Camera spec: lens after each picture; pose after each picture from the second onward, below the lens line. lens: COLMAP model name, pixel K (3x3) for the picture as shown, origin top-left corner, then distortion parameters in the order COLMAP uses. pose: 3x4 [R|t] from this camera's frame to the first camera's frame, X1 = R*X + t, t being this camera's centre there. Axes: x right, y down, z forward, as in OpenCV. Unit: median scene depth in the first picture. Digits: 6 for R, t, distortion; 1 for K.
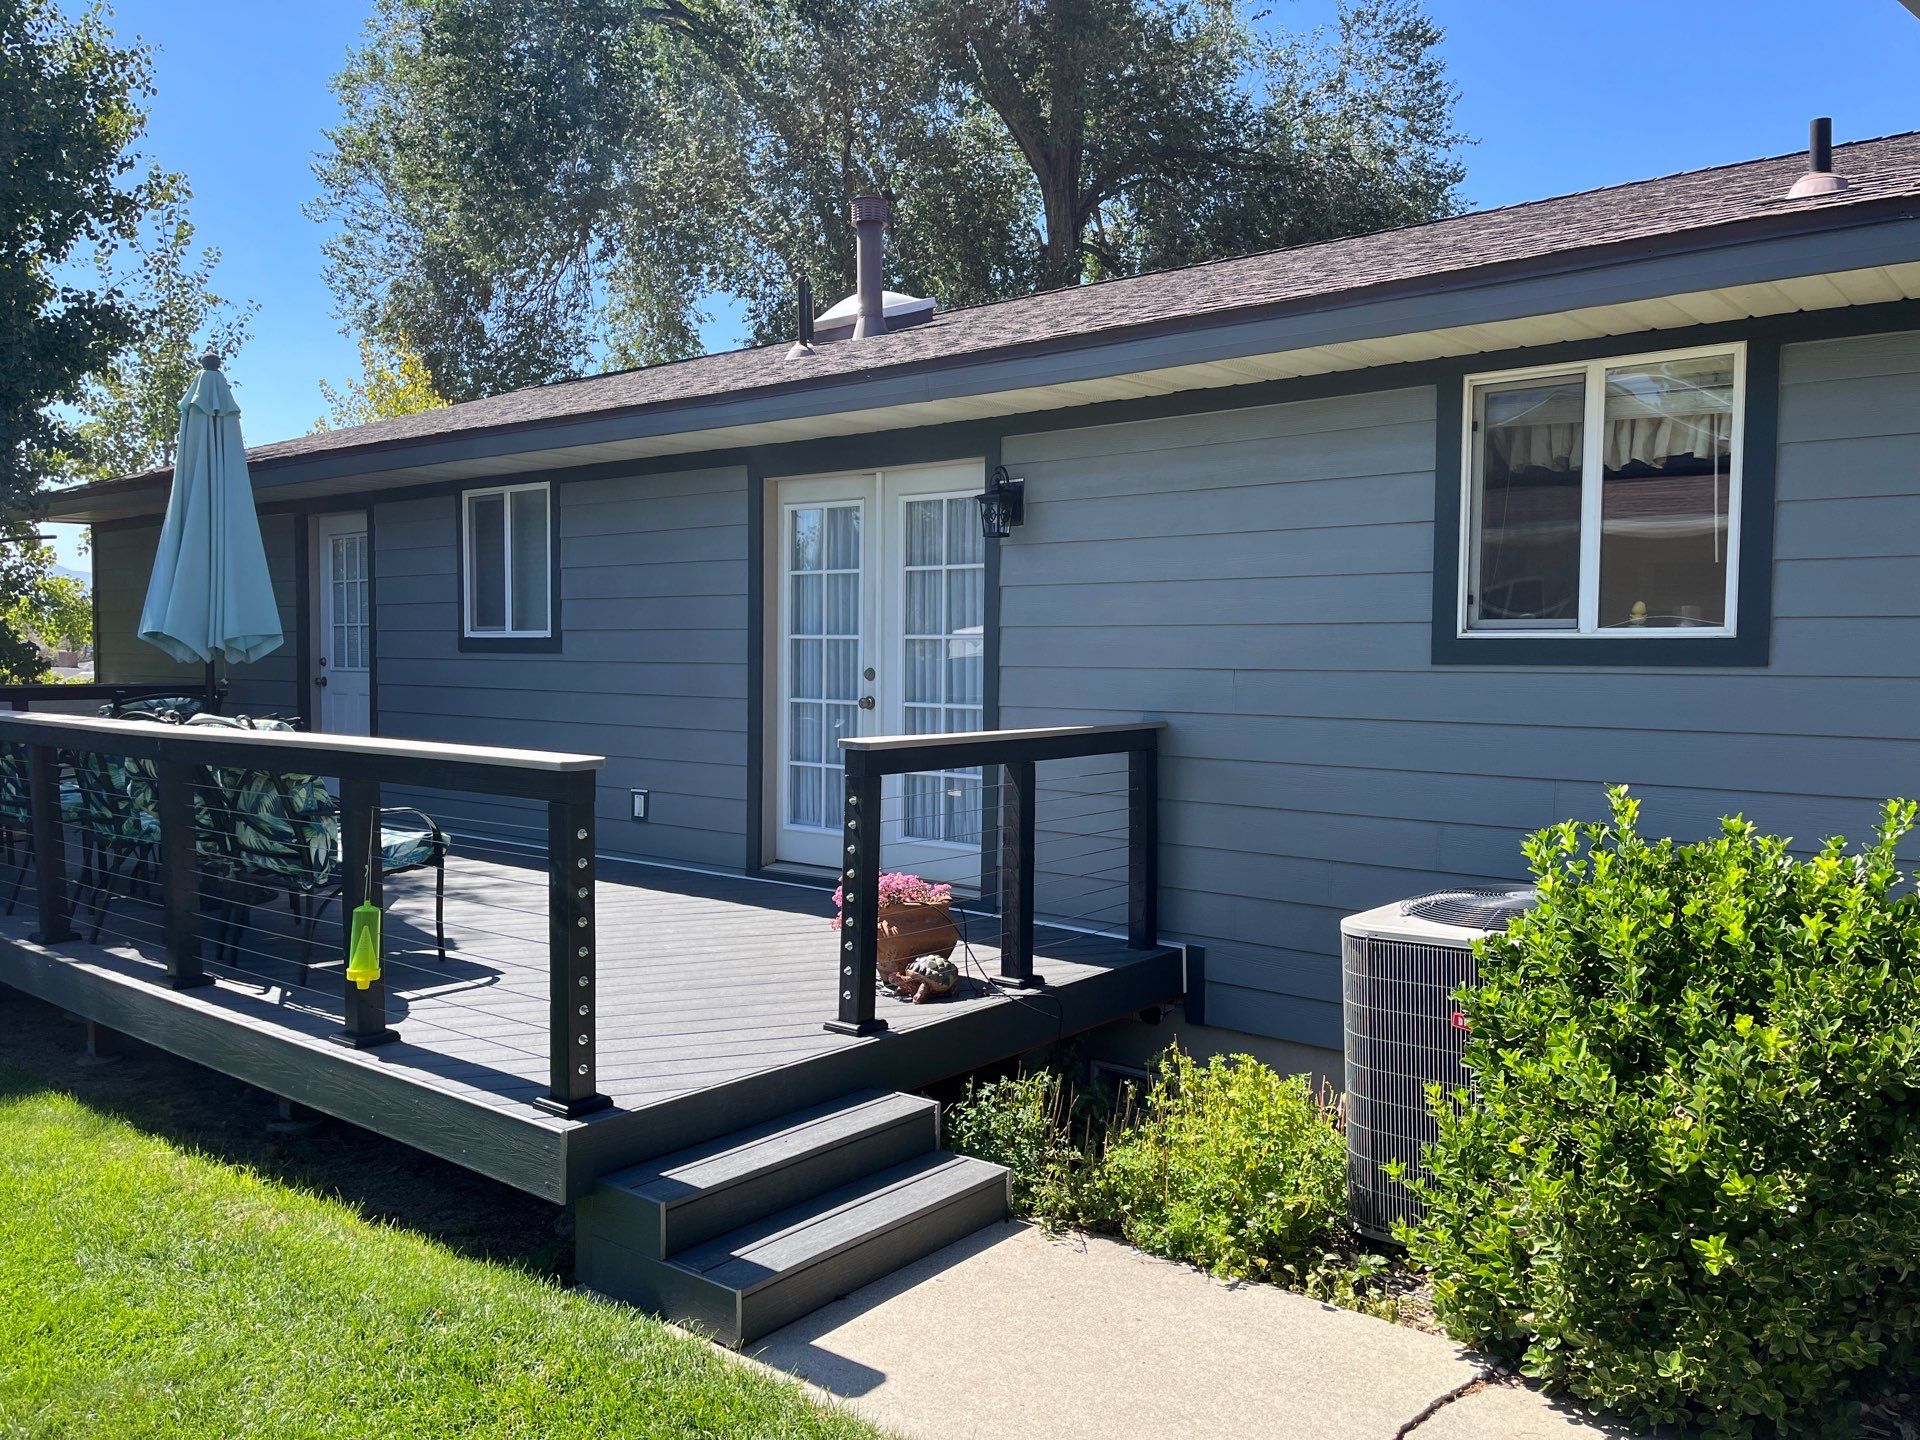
lens RADIAL K [[1469.8, 0, 963.4], [0, 1469.8, 724.5], [0, 0, 1]] dist [0.115474, -0.164568]
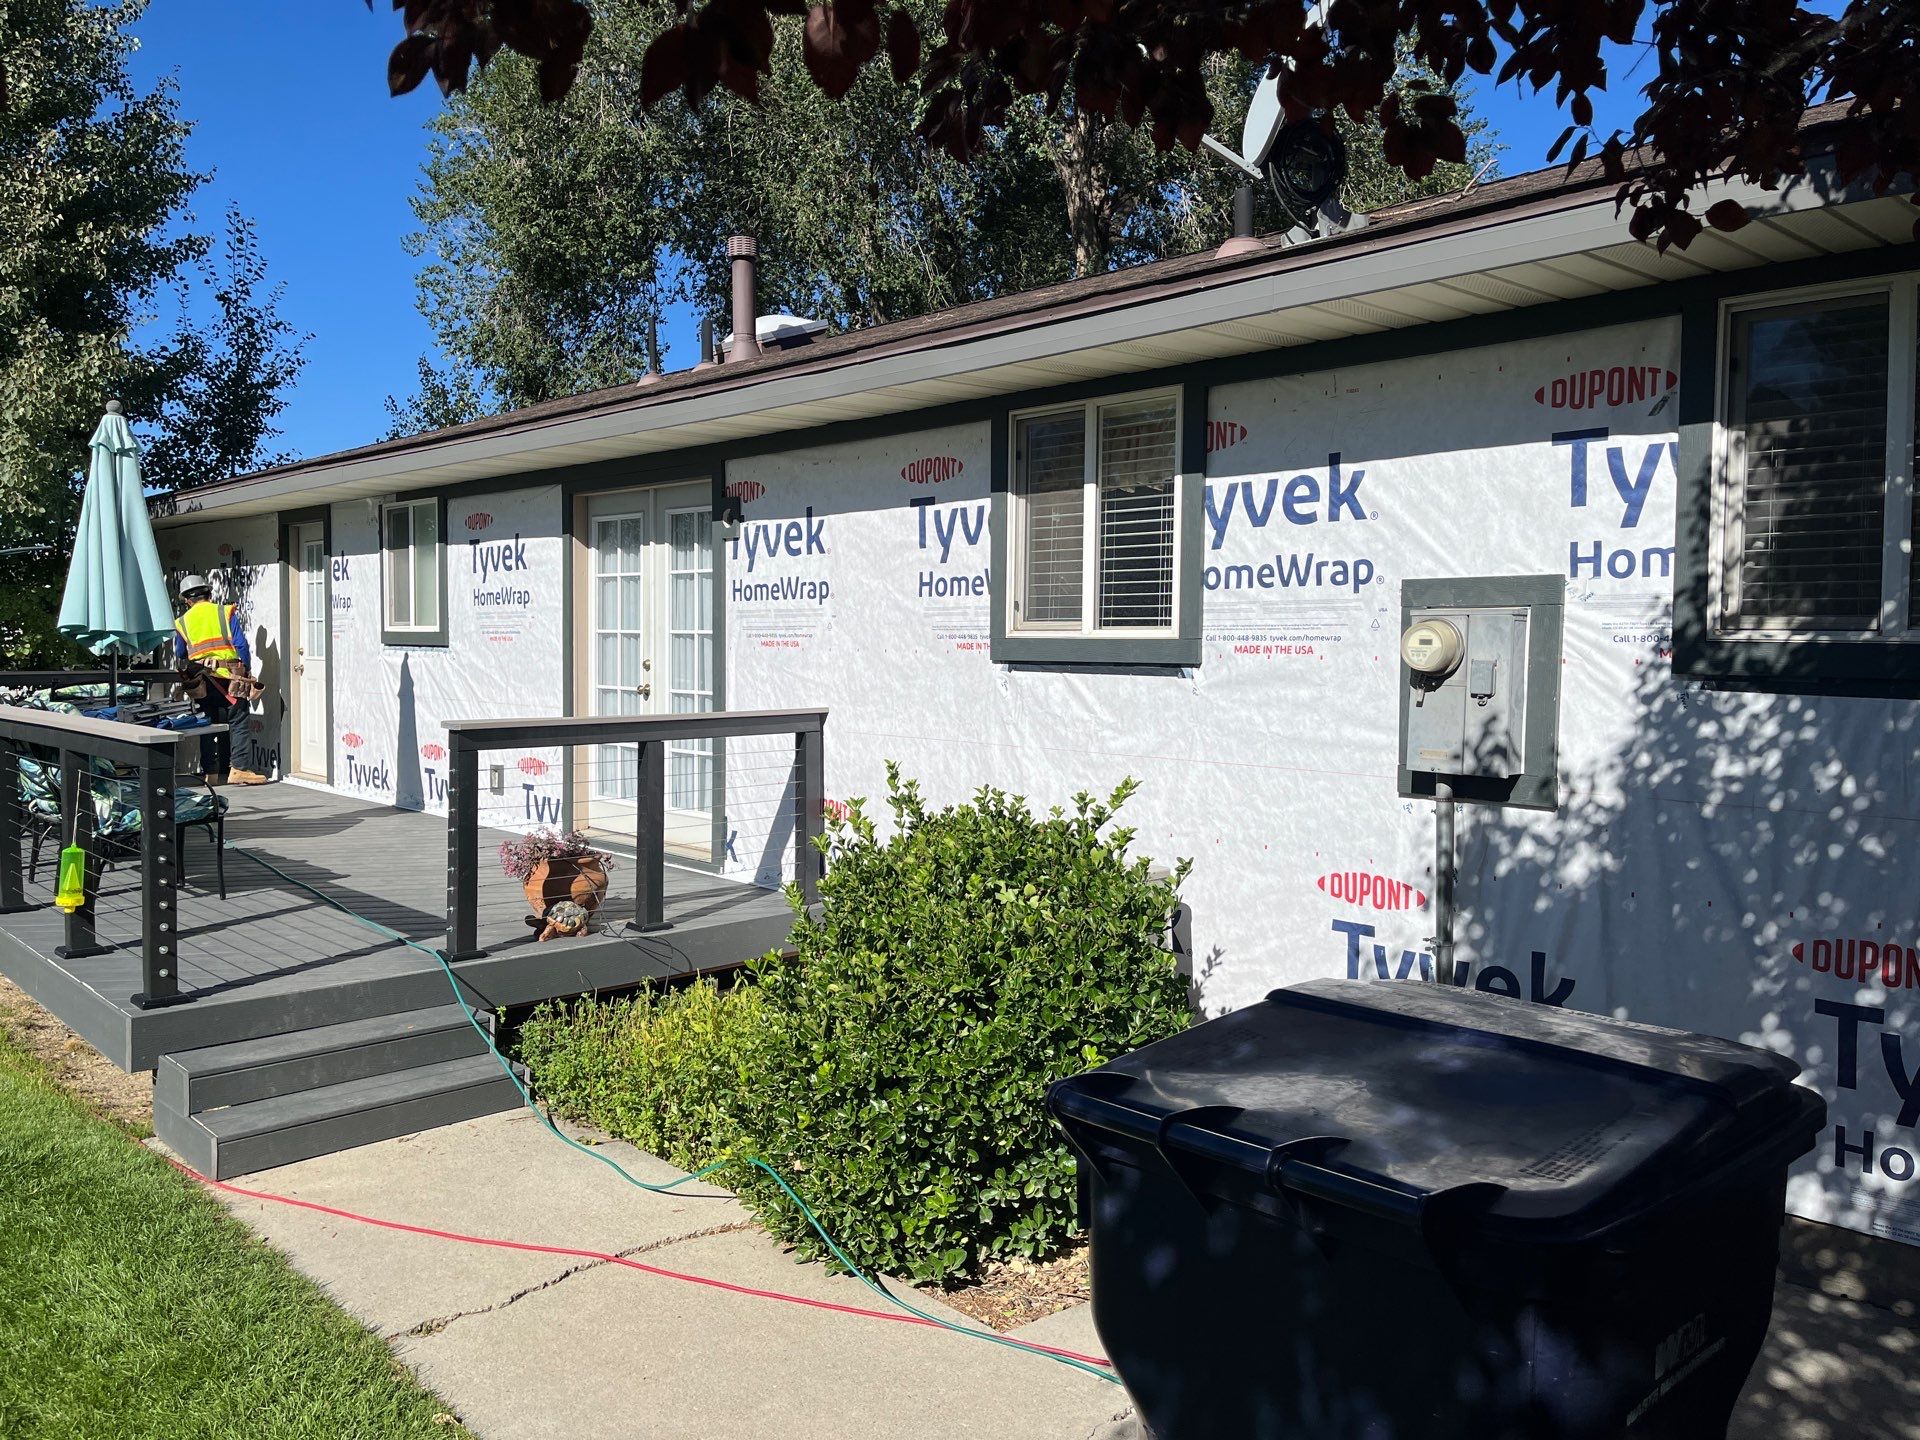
lens RADIAL K [[1478.1, 0, 964.5], [0, 1478.1, 712.9], [0, 0, 1]] dist [0.006923, 0.002985]
pose [[0.993712, 0.008163, -0.111670, 0.300322], [-0.008261, 0.999966, -0.000418, 0.001265], [0.111663, 0.001338, 0.993745, -0.101216]]
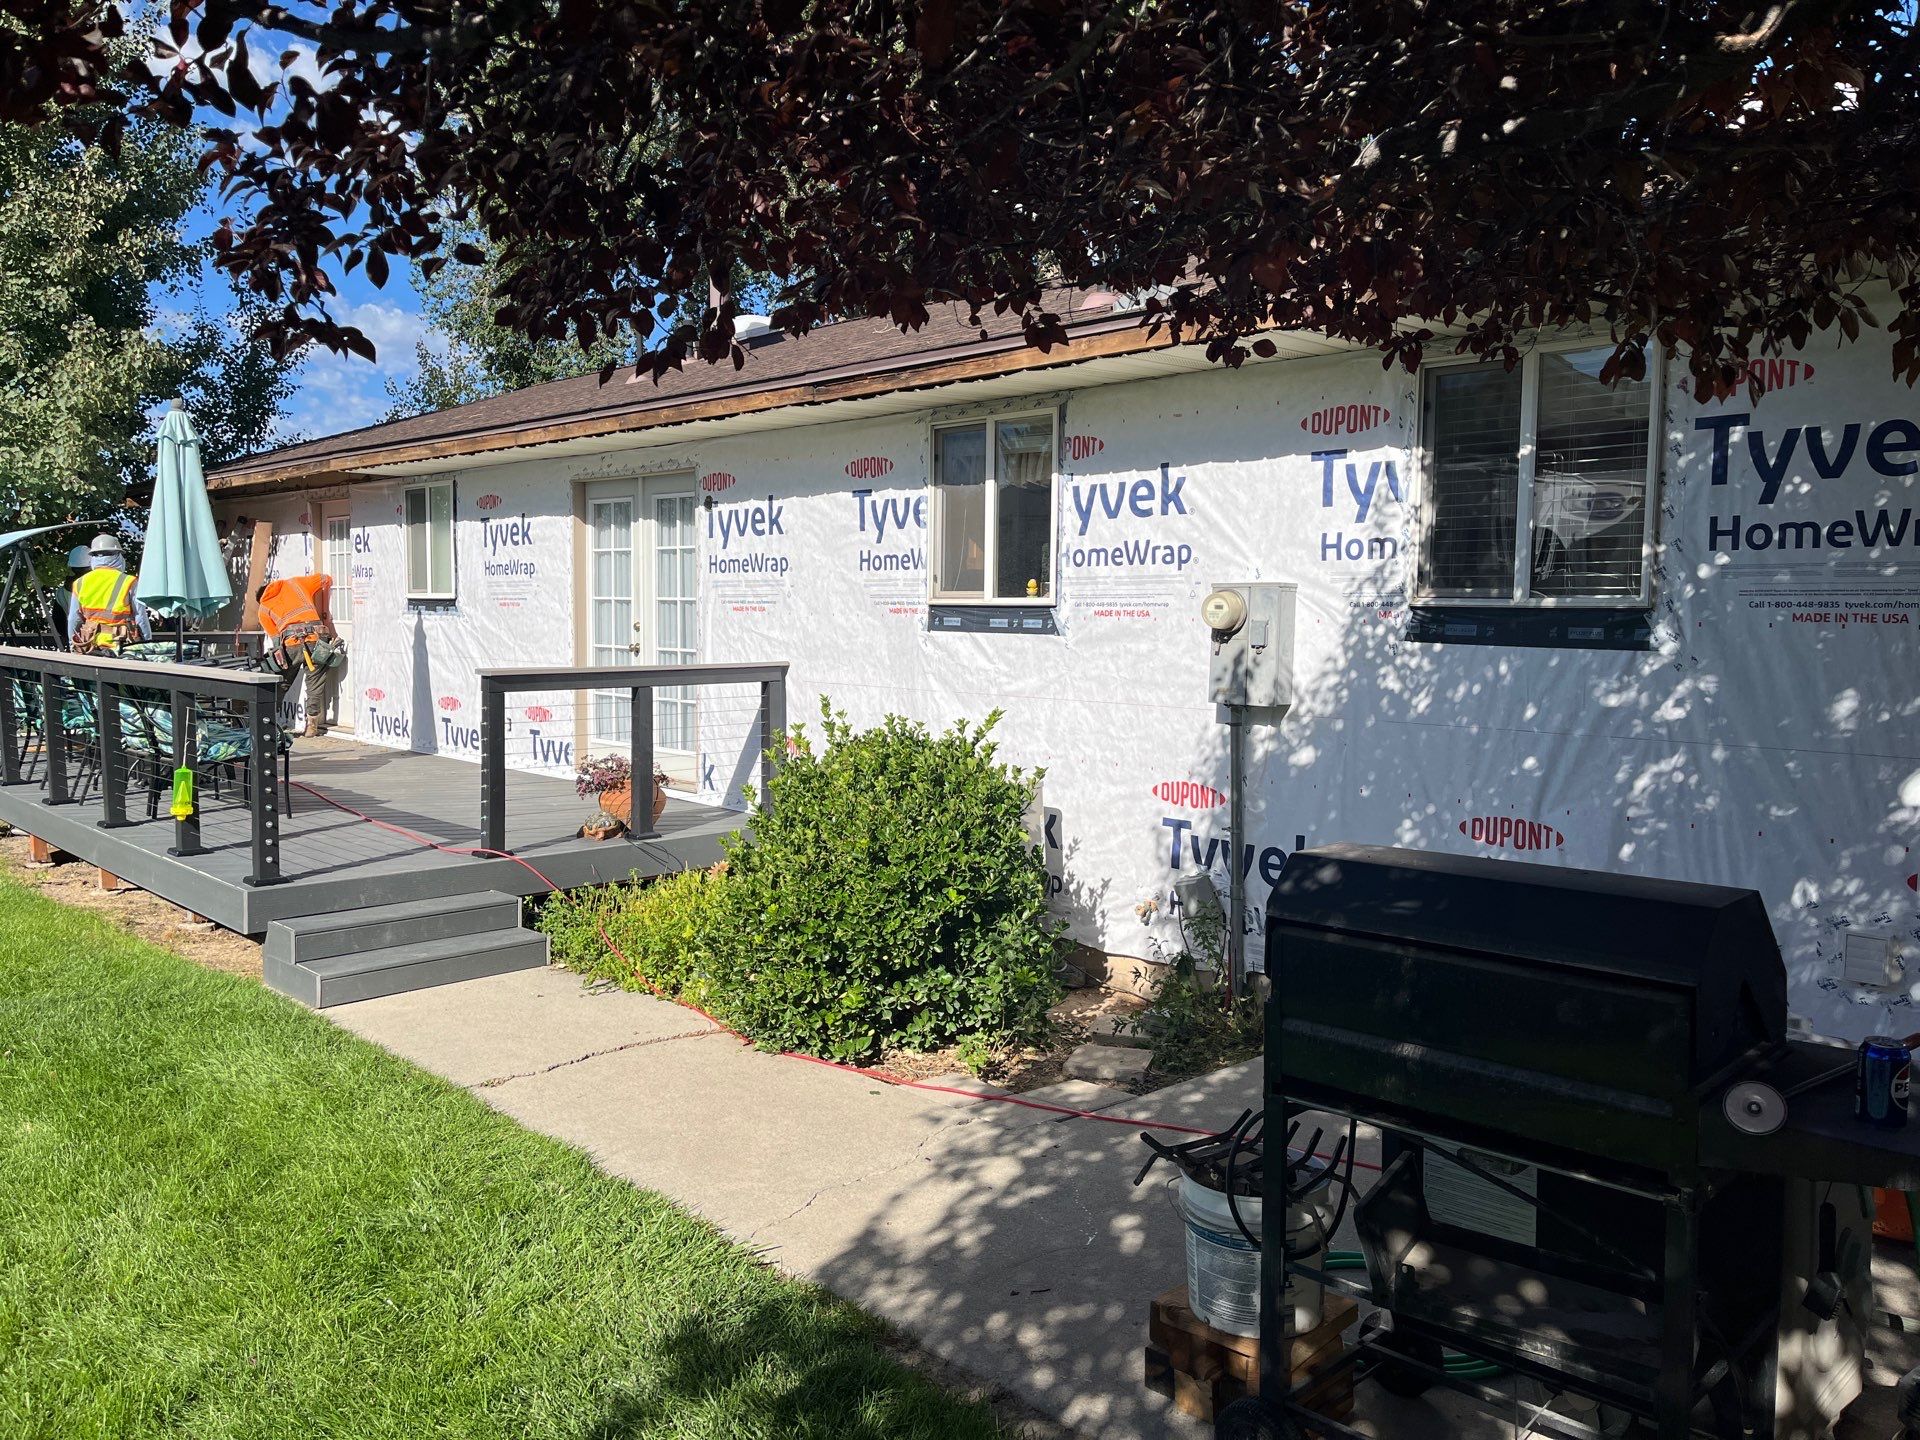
lens RADIAL K [[1444.3, 0, 960.0], [0, 1444.3, 720.0], [0, 0, 1]] dist [0.061328, -0.078189]
pose [[0.994911, 0.011487, -0.100097, 0.357628], [-0.008688, 0.999560, 0.028353, 0.011241], [0.100379, -0.027339, 0.994574, -0.289056]]
